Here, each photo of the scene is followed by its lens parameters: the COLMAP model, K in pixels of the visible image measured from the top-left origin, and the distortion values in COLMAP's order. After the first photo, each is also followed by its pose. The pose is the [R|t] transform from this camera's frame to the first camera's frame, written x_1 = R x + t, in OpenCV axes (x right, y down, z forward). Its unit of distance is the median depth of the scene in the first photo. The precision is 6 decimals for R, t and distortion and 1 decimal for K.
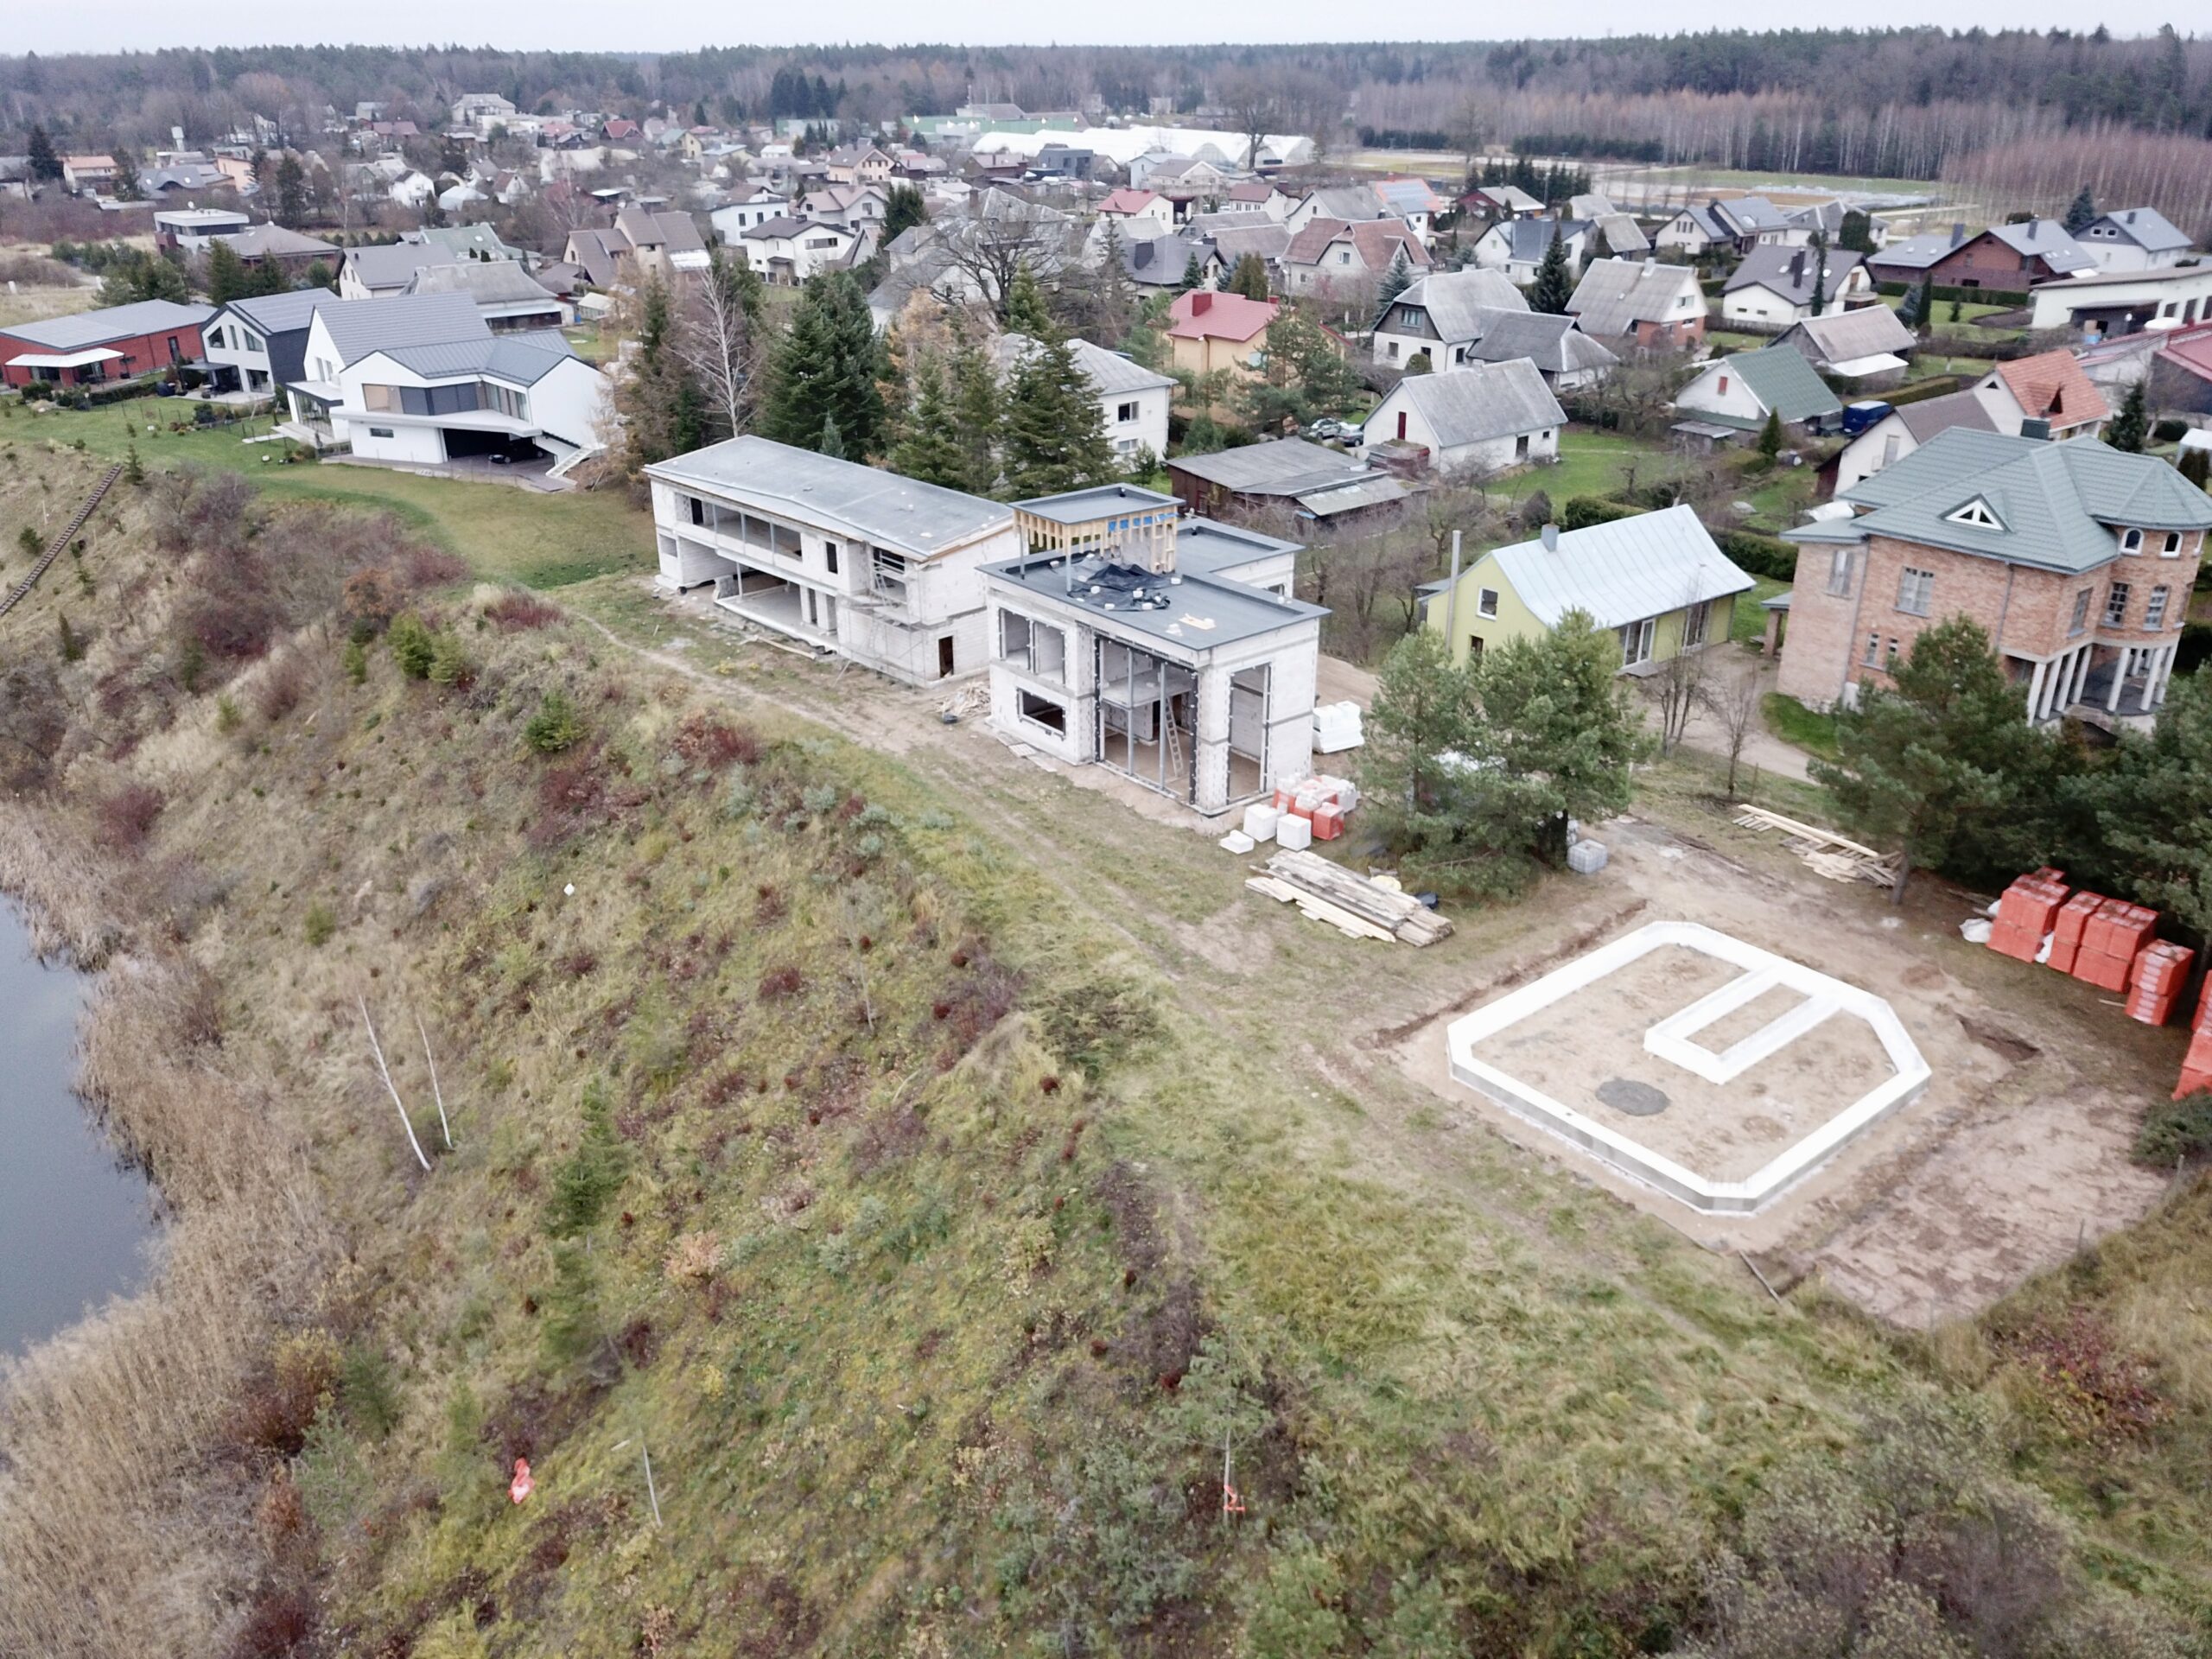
lens RADIAL K [[1731.6, 0, 1106.0], [0, 1731.6, 829.5], [0, 0, 1]] dist [-0.001486, -0.000581]
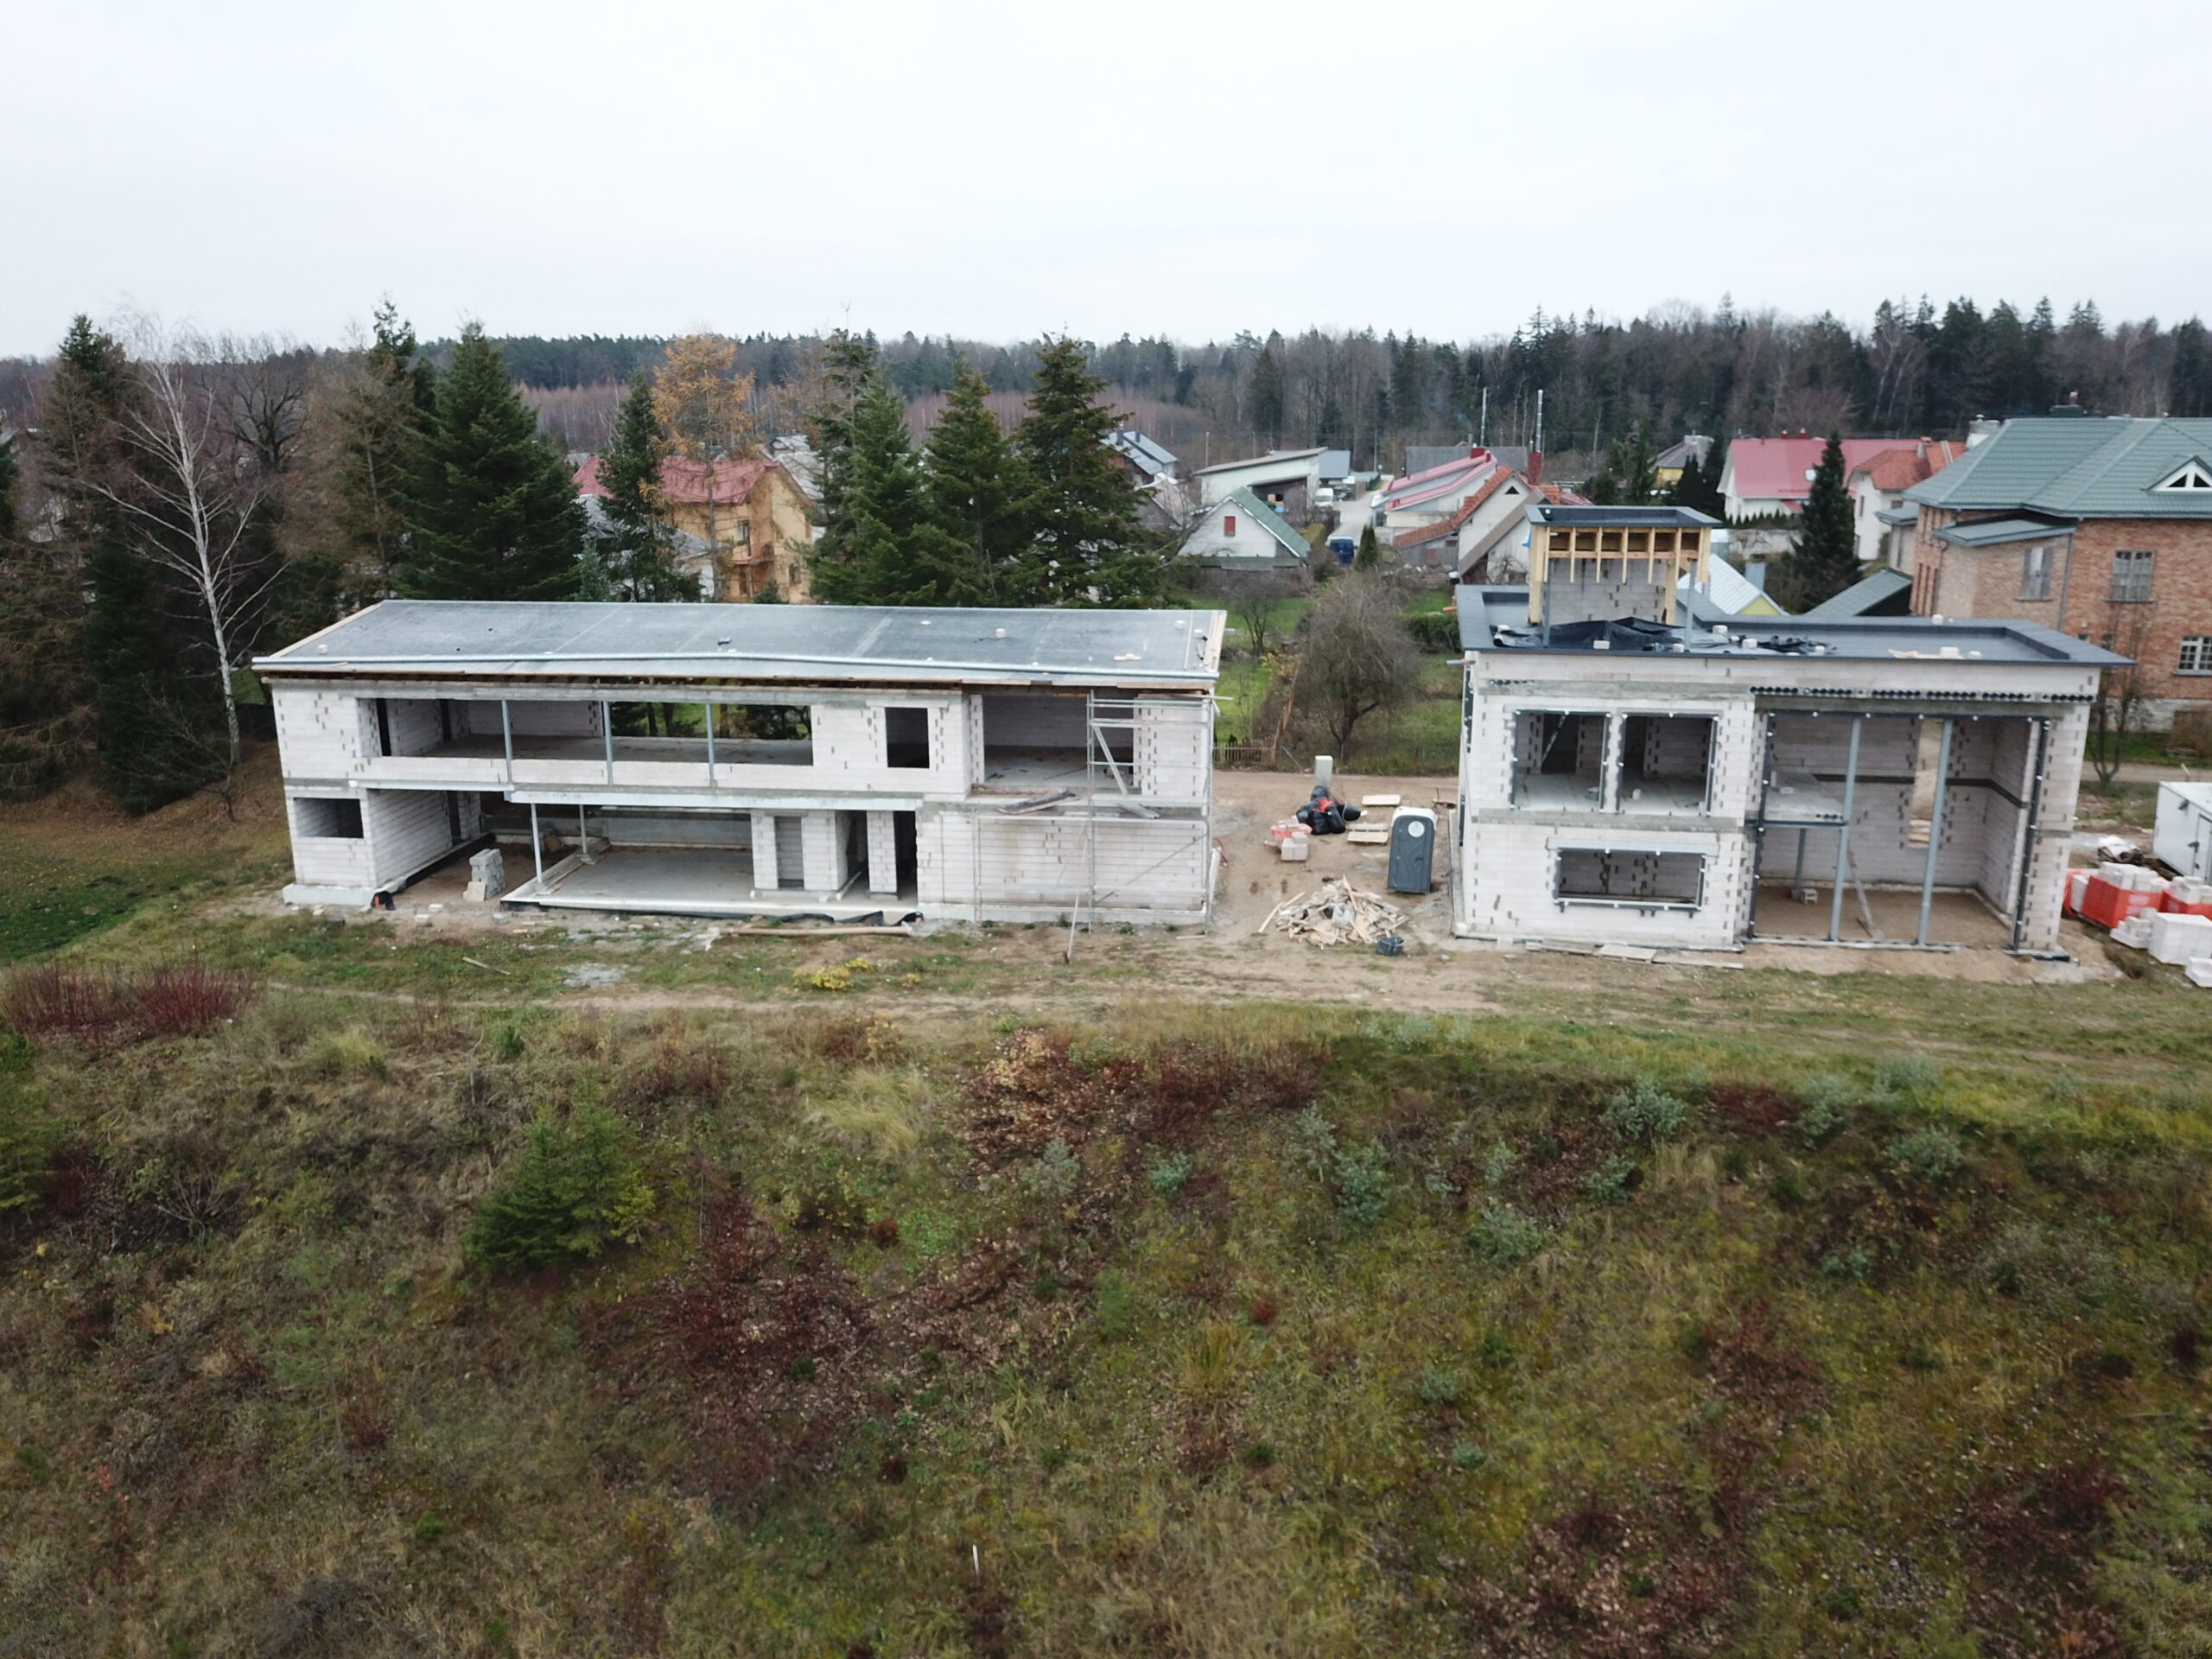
lens RADIAL K [[1718.3, 0, 1106.0], [0, 1718.3, 829.5], [0, 0, 1]] dist [0.016046, -0.005161]
pose [[0.759043, -0.160848, 0.630858, -0.422636], [0.269257, 0.959802, -0.079250, -0.068779], [-0.592752, 0.230017, 0.771840, 0.536827]]
